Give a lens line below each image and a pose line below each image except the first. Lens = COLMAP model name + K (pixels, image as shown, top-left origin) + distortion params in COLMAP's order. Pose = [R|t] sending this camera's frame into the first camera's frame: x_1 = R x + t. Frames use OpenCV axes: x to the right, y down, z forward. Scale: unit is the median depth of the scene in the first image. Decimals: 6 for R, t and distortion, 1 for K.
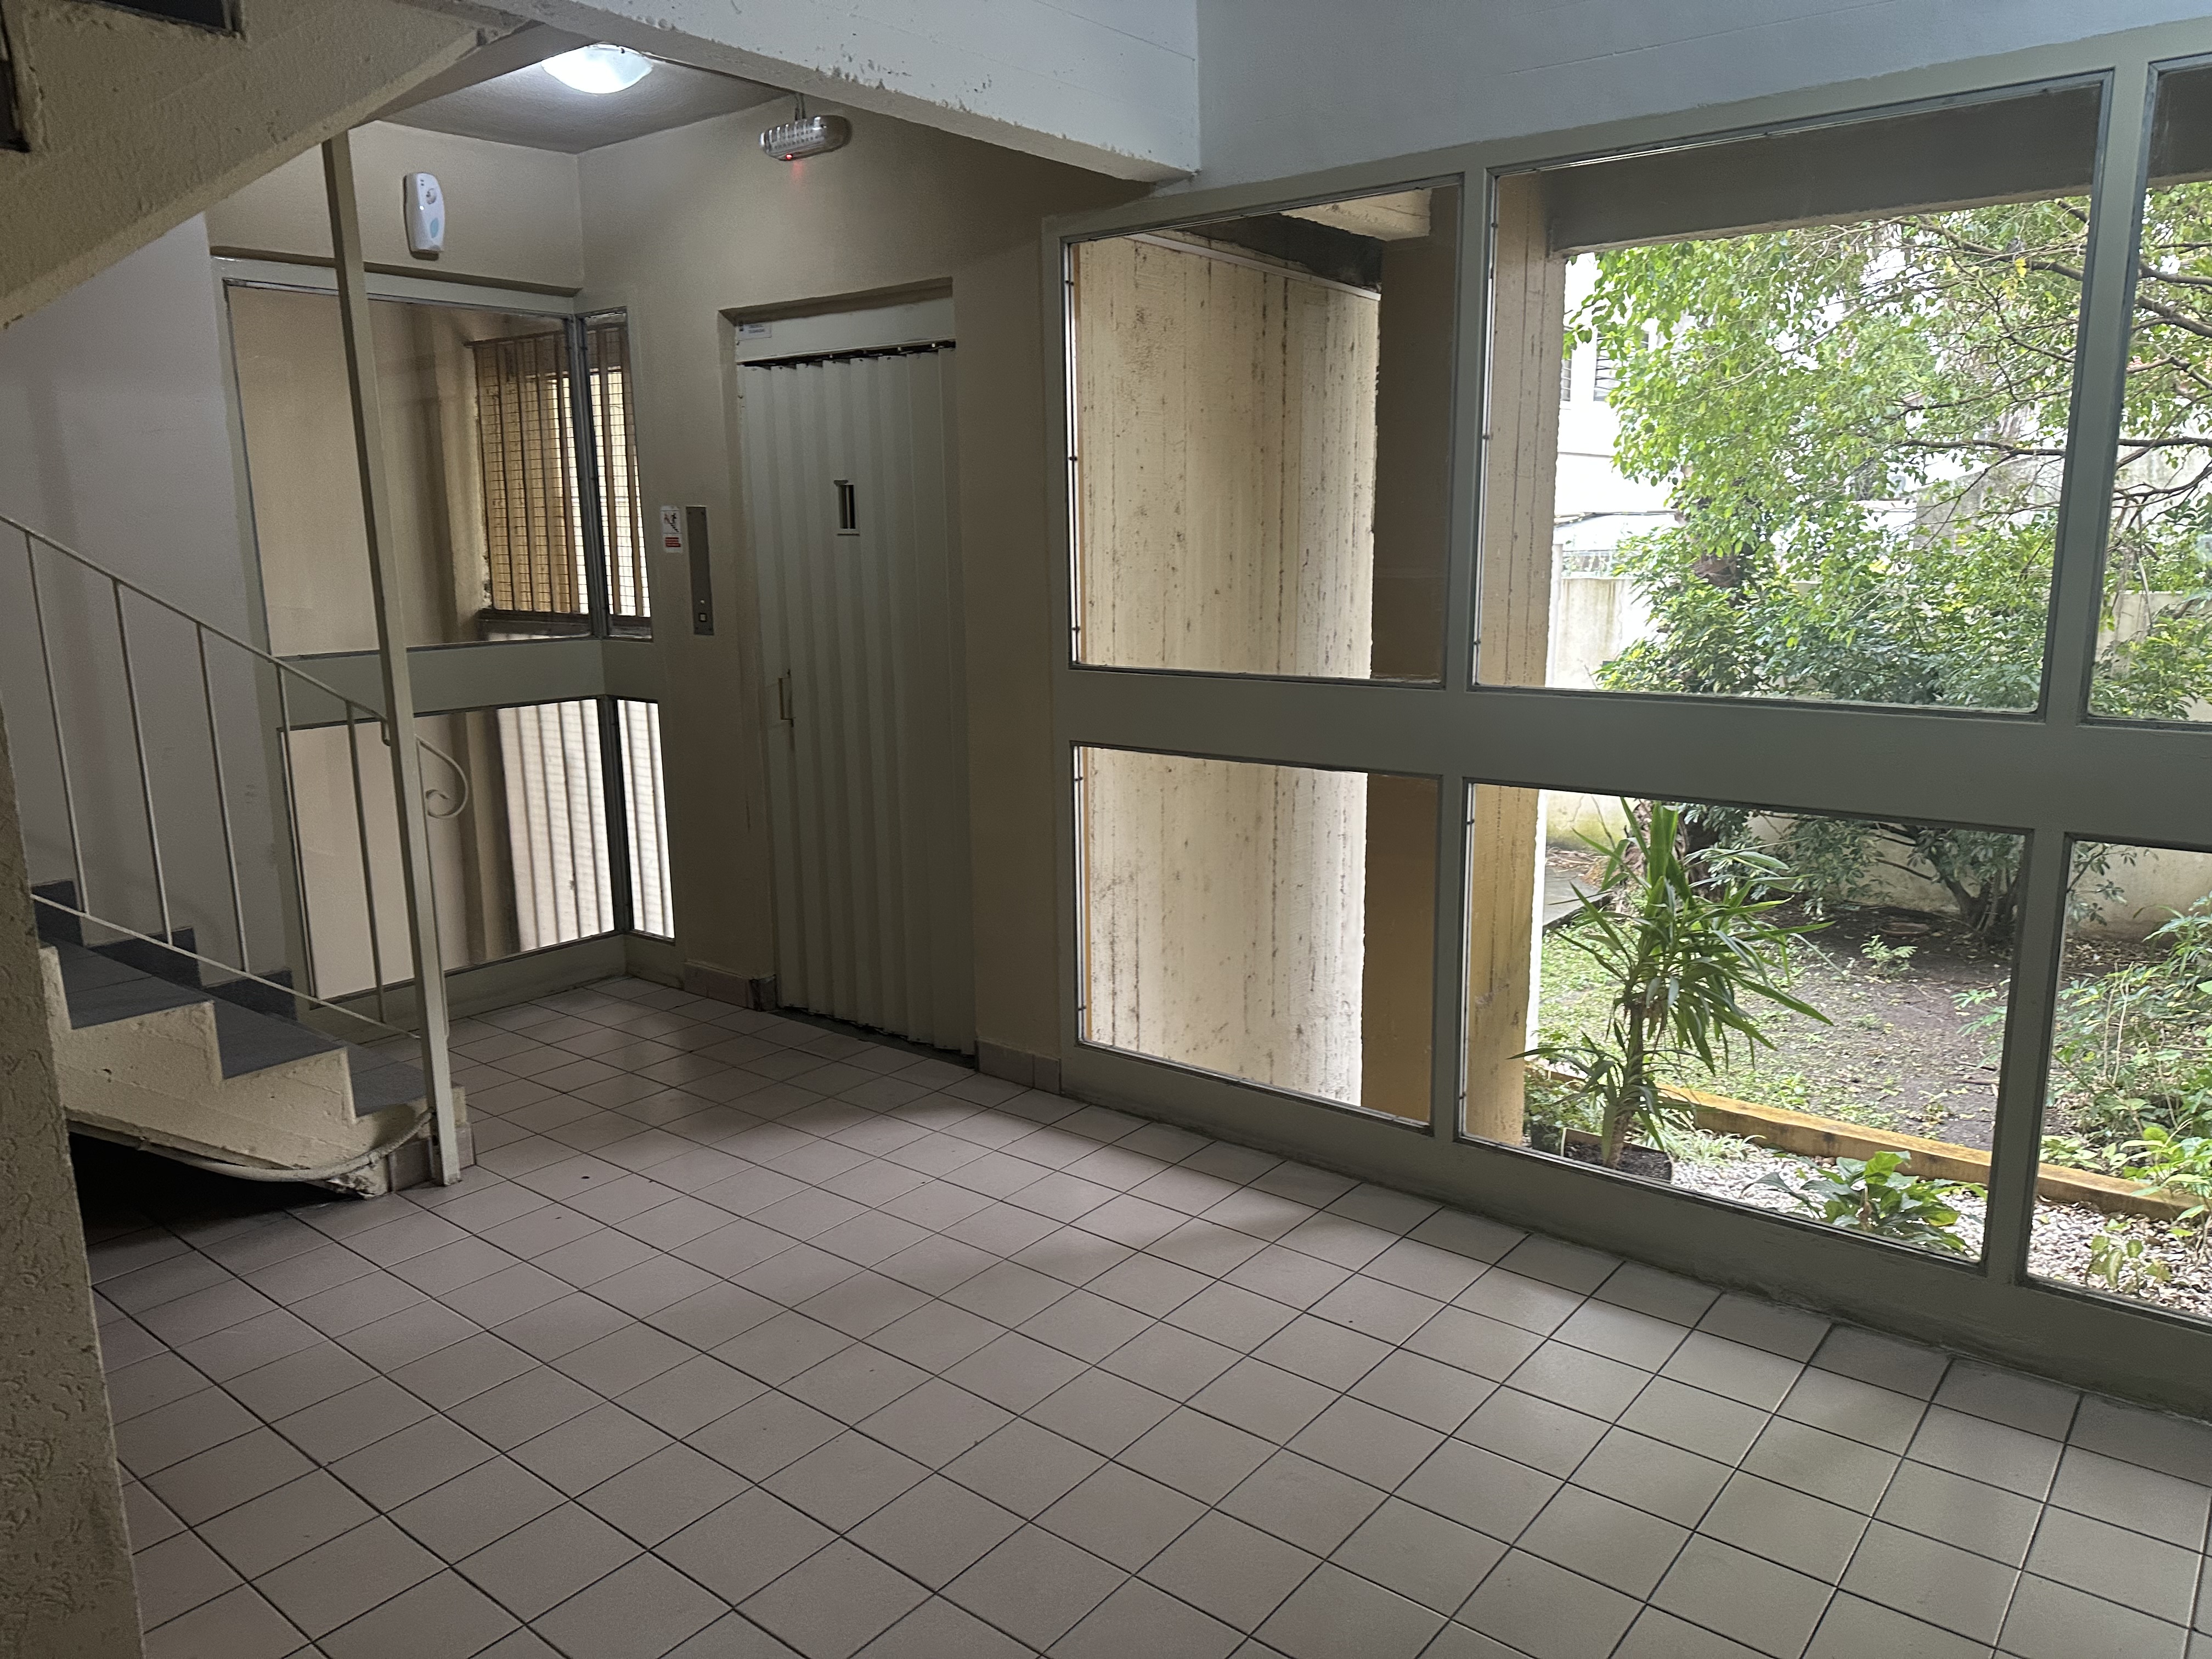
lens RADIAL K [[1521.3, 0, 1106.0], [0, 1521.3, 829.5], [0, 0, 1]] dist [0.104168, -0.118189]
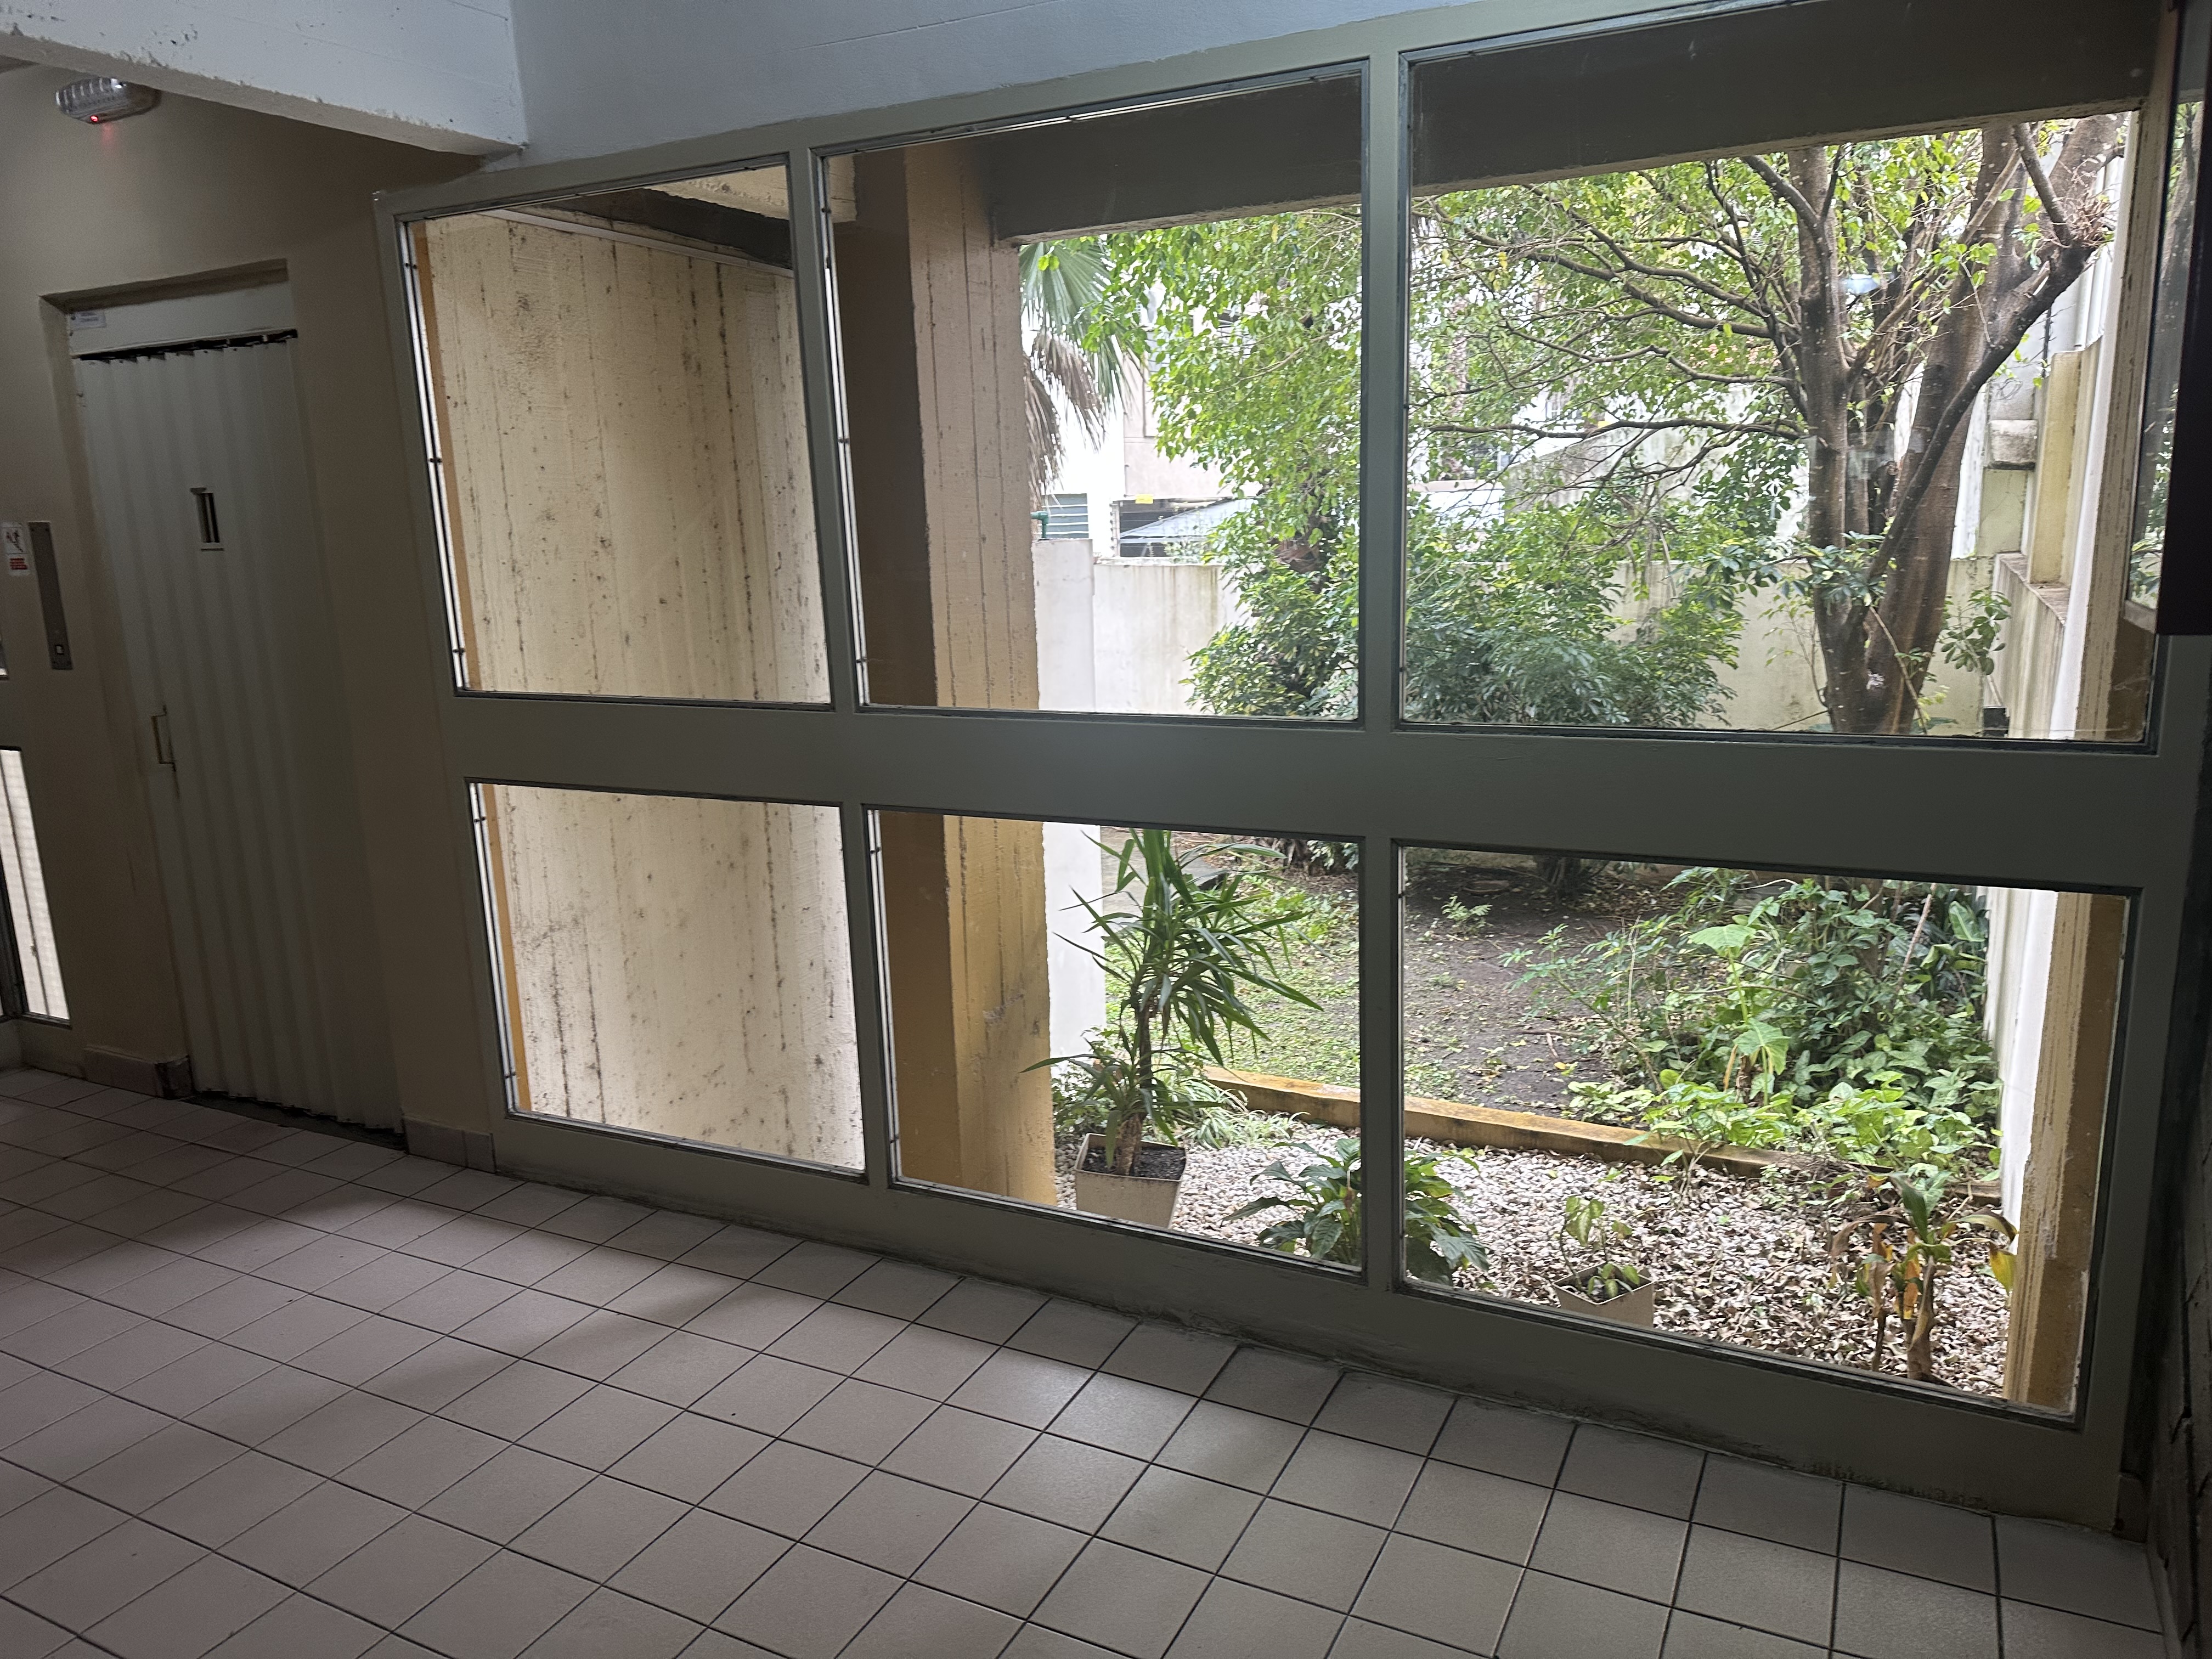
lens RADIAL K [[1529.8, 0, 1099.0], [0, 1529.8, 815.3], [0, 0, 1]] dist [0.096380, -0.125780]
pose [[0.980784, -0.059632, 0.185758, 0.150950], [0.059310, 0.998213, 0.007294, -0.019110], [-0.185861, 0.003863, 0.982568, 0.040196]]
